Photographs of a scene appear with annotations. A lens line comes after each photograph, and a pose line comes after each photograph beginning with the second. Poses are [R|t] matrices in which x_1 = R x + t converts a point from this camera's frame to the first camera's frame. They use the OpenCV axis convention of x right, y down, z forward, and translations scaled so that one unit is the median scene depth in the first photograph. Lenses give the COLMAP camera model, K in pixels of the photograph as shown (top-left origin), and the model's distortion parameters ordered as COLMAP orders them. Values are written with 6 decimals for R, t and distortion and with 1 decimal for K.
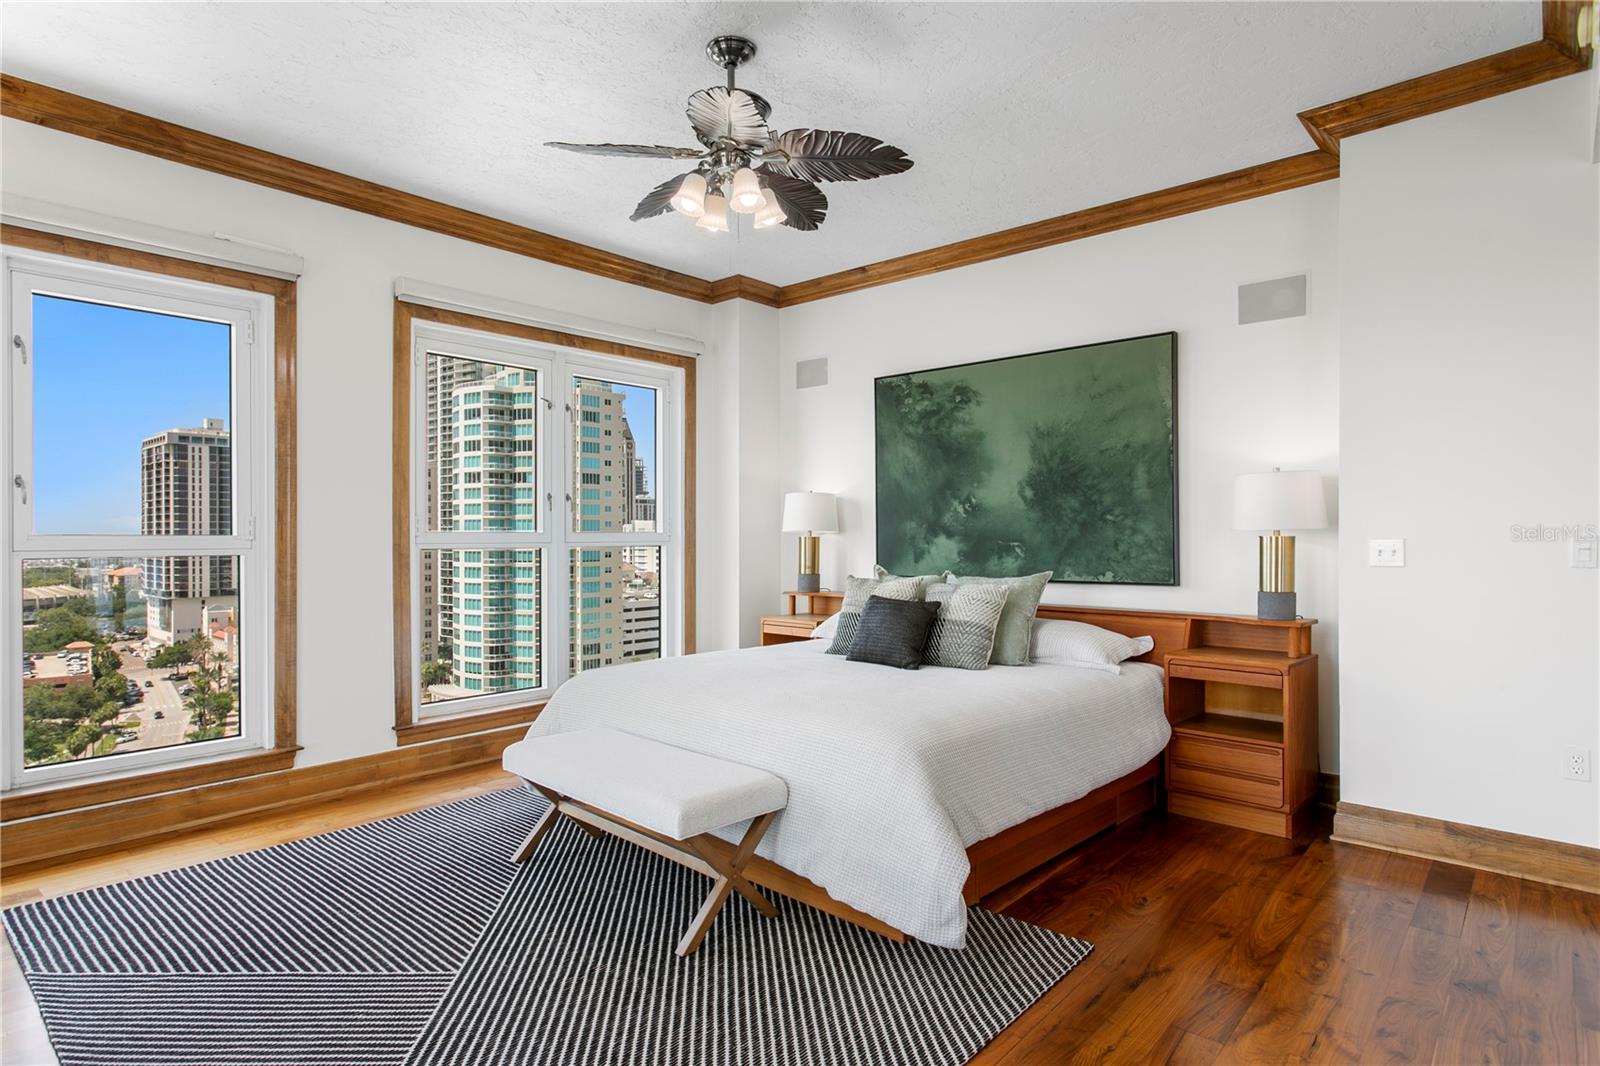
lens RADIAL K [[854.7, 0, 801.0], [0, 854.7, 521.2], [0, 0, 1]] dist [0.003298, -0.000097]
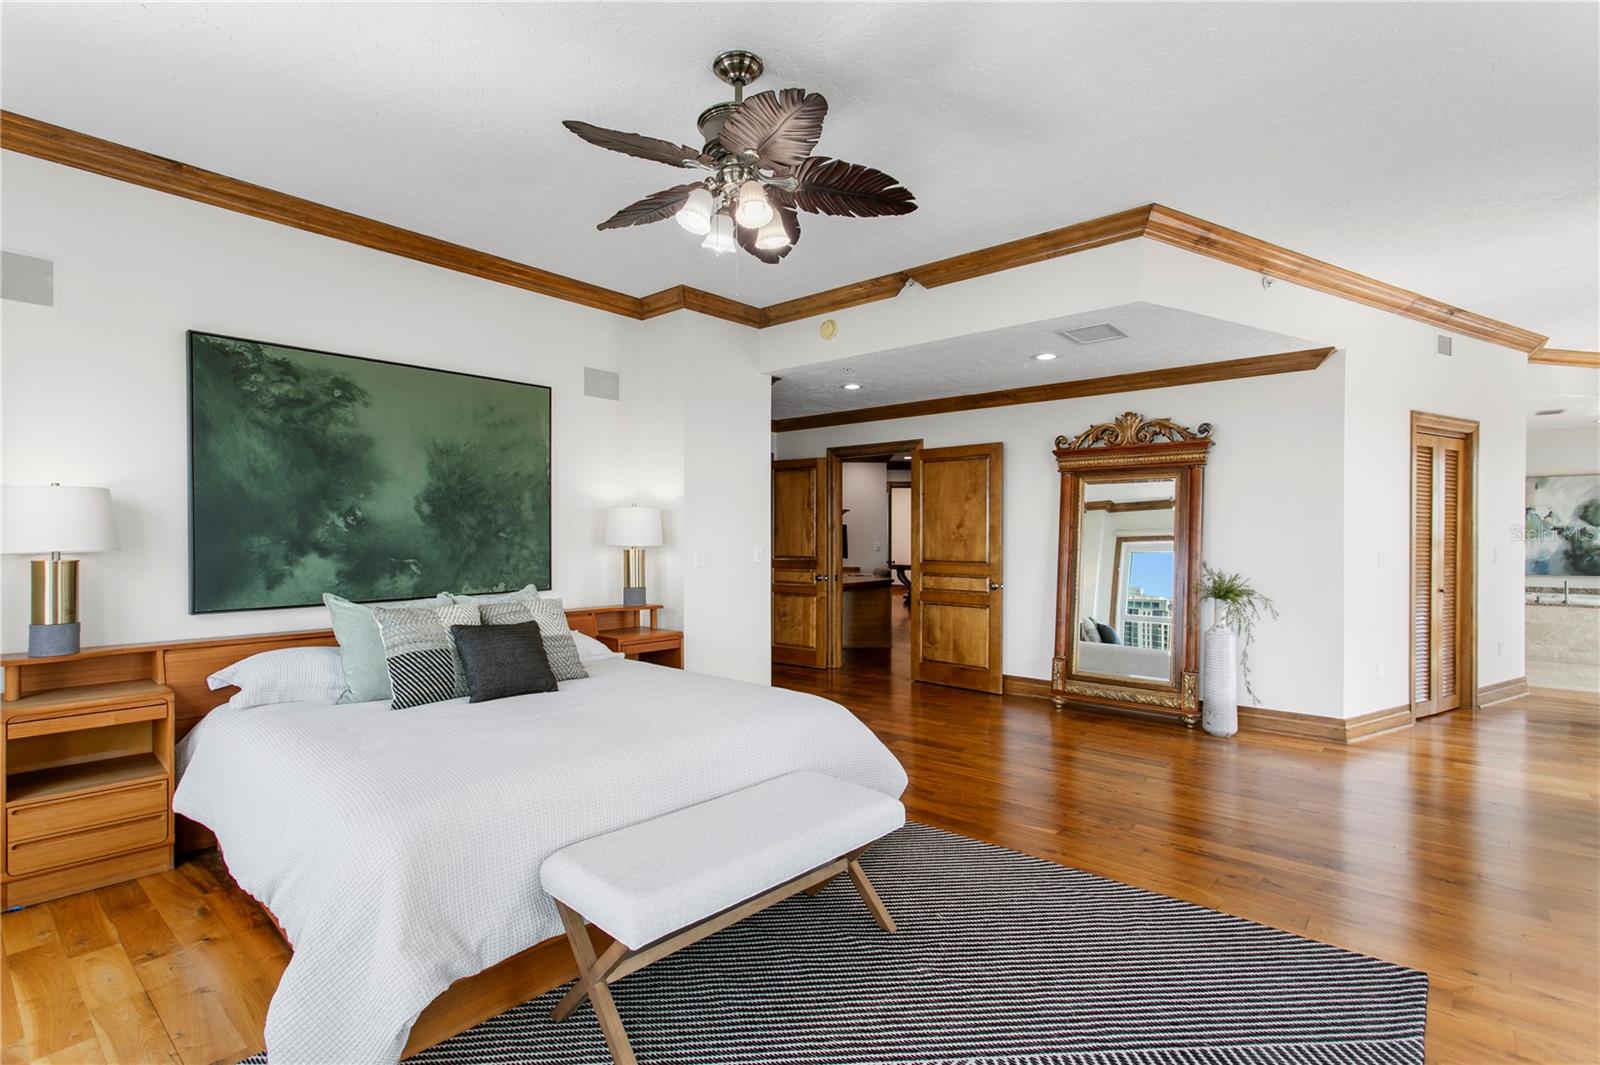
lens RADIAL K [[763.6, 0, 799.1], [0, 763.6, 537.2], [0, 0, 1]] dist [0.009568, -0.000488]
pose [[-0.002148, 0.013074, 0.999912, -0.589052], [0.001583, 0.999913, -0.013070, 0.011425], [-0.999996, 0.001555, -0.002169, 0.549031]]
